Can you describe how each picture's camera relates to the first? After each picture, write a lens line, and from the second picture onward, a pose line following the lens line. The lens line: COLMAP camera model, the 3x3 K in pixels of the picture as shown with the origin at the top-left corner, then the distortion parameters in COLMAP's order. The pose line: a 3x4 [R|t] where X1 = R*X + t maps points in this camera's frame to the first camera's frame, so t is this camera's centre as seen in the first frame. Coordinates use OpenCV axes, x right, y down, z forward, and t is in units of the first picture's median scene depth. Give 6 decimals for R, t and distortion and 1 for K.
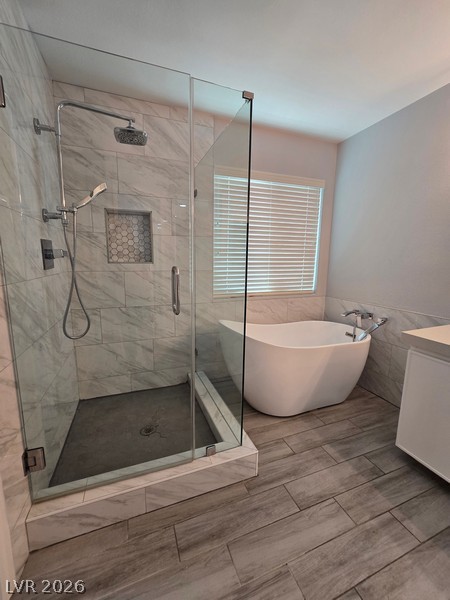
lens RADIAL K [[244.6, 0, 220.7], [0, 244.6, 297.8], [0, 0, 1]] dist [0.002220, 0.000352]
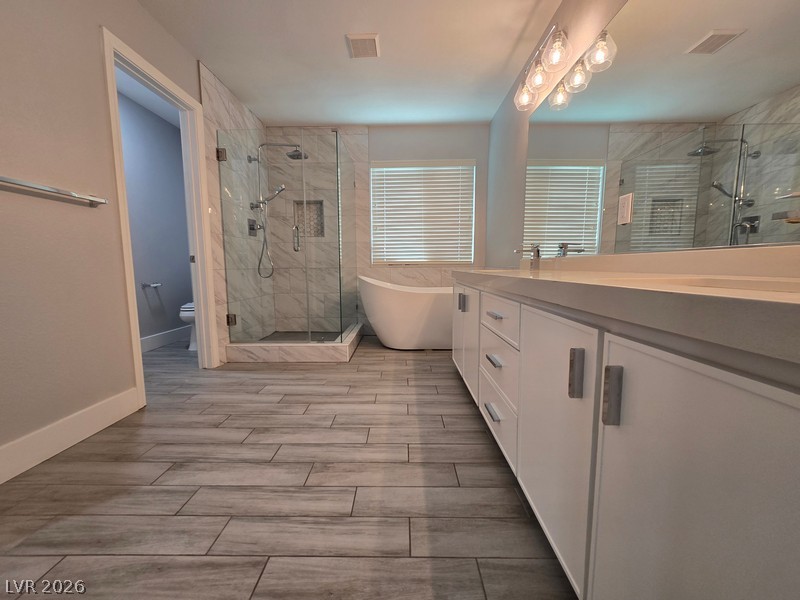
lens RADIAL K [[326.1, 0, 401.2], [0, 326.1, 303.1], [0, 0, 1]] dist [0.002220, 0.000352]
pose [[0.932018, 0.026488, -0.361442, 0.835588], [-0.042318, 0.998457, -0.035948, 0.292284], [0.359932, 0.048800, 0.931701, -0.567423]]
